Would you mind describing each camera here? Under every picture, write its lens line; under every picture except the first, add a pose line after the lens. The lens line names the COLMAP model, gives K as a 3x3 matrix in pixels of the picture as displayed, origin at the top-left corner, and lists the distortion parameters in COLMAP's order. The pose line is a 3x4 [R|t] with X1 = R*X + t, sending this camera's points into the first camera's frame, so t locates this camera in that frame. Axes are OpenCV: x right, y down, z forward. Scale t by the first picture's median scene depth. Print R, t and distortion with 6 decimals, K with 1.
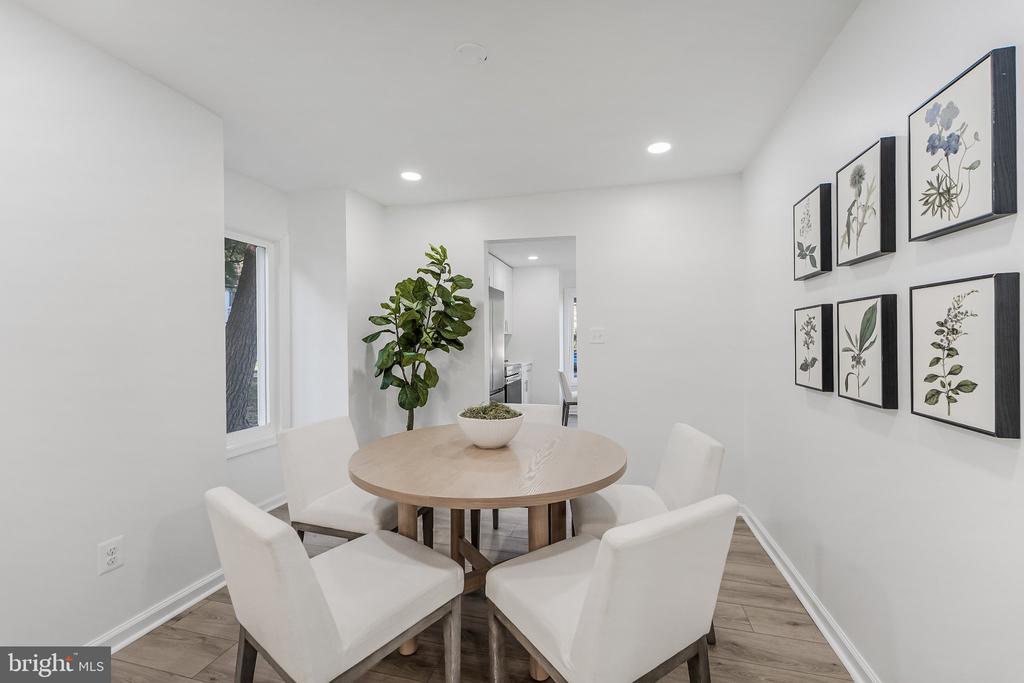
lens RADIAL K [[413.1, 0, 514.7], [0, 413.1, 340.3], [0, 0, 1]] dist [-0.000776, -0.000726]
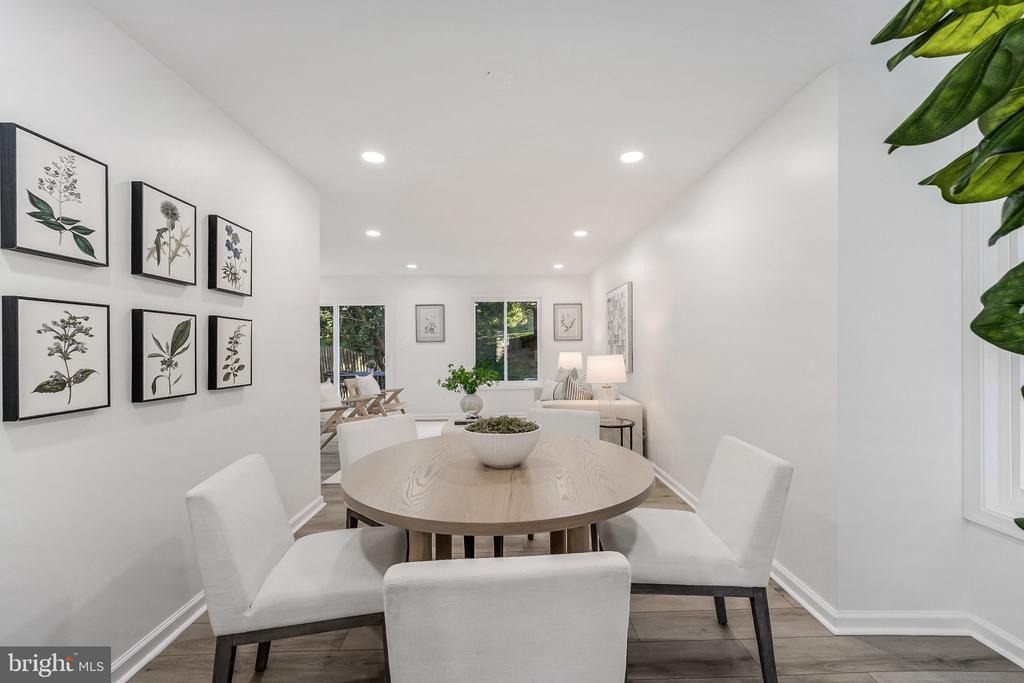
lens RADIAL K [[413.1, 0, 514.5], [0, 413.1, 343.7], [0, 0, 1]] dist [-0.000776, -0.000726]
pose [[-0.961743, 0.015470, -0.273517, 0.114535], [0.017269, 0.999842, -0.004170, 0.007554], [0.273410, -0.008734, -0.961858, 1.403871]]
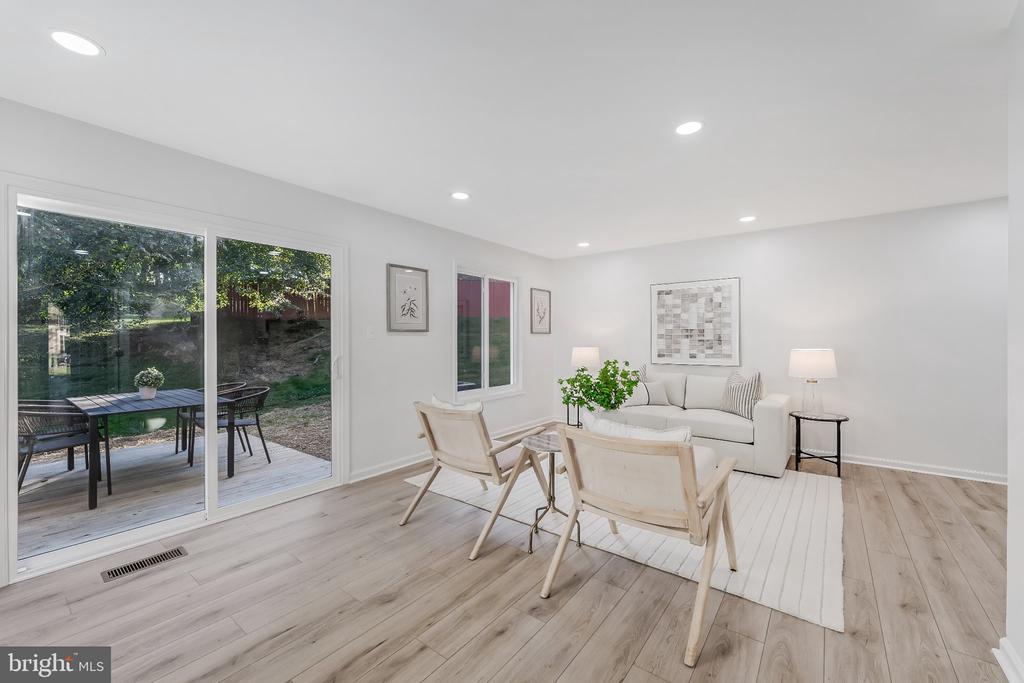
lens RADIAL K [[413.1, 0, 513.5], [0, 413.1, 343.3], [0, 0, 1]] dist [-0.000776, -0.000726]
pose [[-0.383138, 0.018867, -0.923499, 1.241560], [0.005455, 0.999820, 0.018163, -0.008858], [0.923675, 0.001921, -0.383172, -0.463950]]
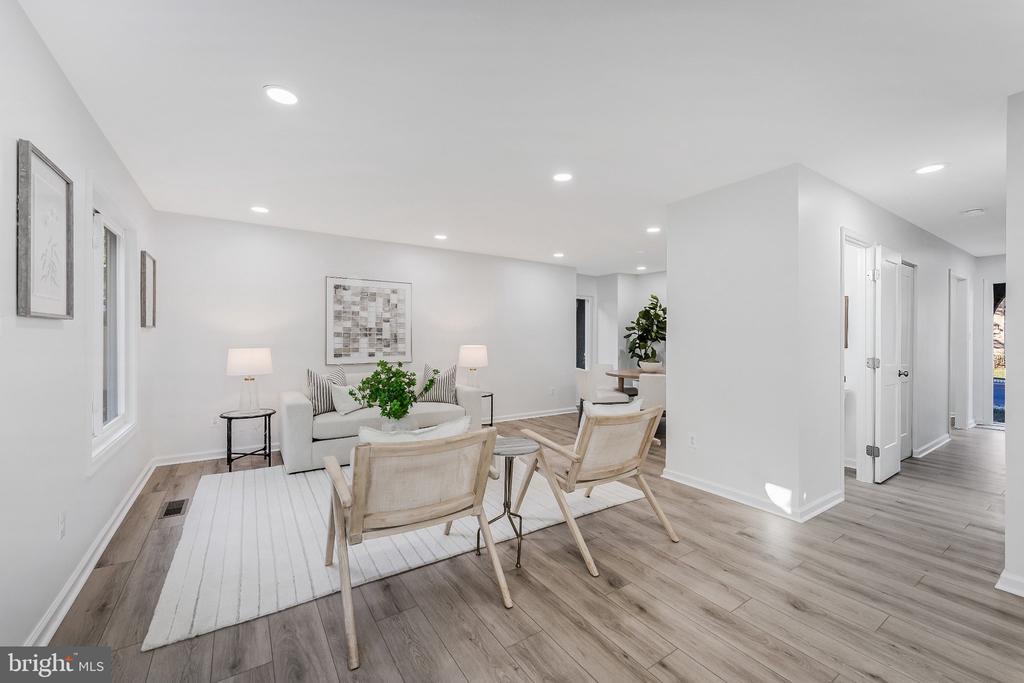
lens RADIAL K [[413.1, 0, 527.2], [0, 413.1, 335.4], [0, 0, 1]] dist [-0.000776, -0.000726]
pose [[0.761844, 0.005270, -0.647739, 0.938565], [-0.008537, 0.999962, -0.001906, -0.001536], [0.647704, 0.006982, 0.761860, -1.464374]]
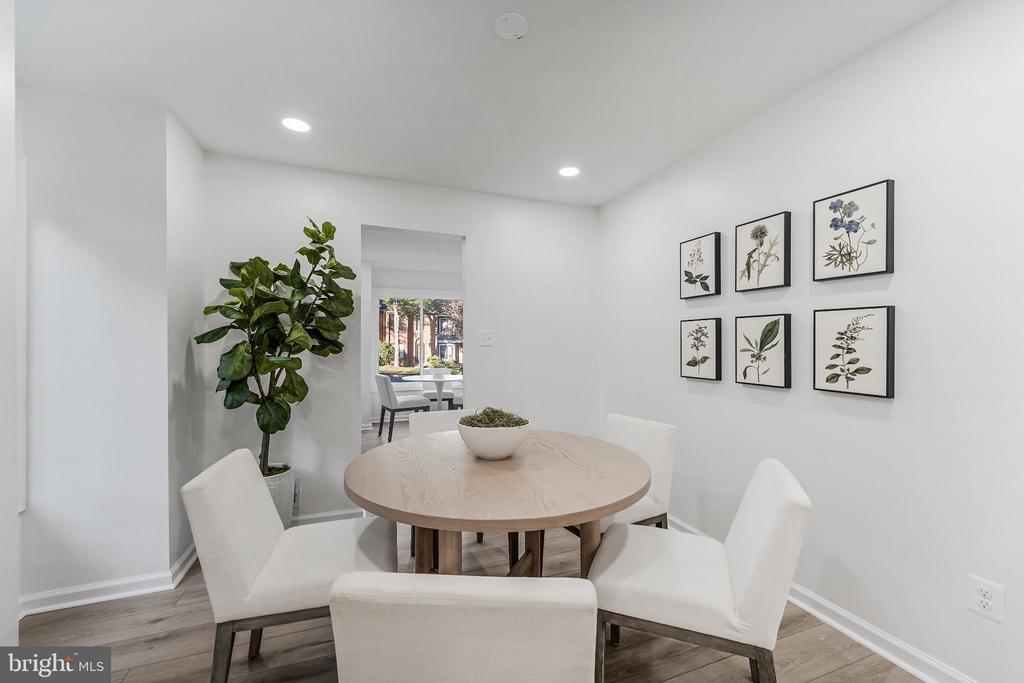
lens RADIAL K [[413.1, 0, 512.5], [0, 413.1, 342.3], [0, 0, 1]] dist [-0.000776, -0.000726]
pose [[0.816408, 0.010421, 0.577381, -0.425342], [-0.007412, 0.999944, -0.007567, 0.007510], [-0.577428, 0.001898, 0.816440, 0.175886]]
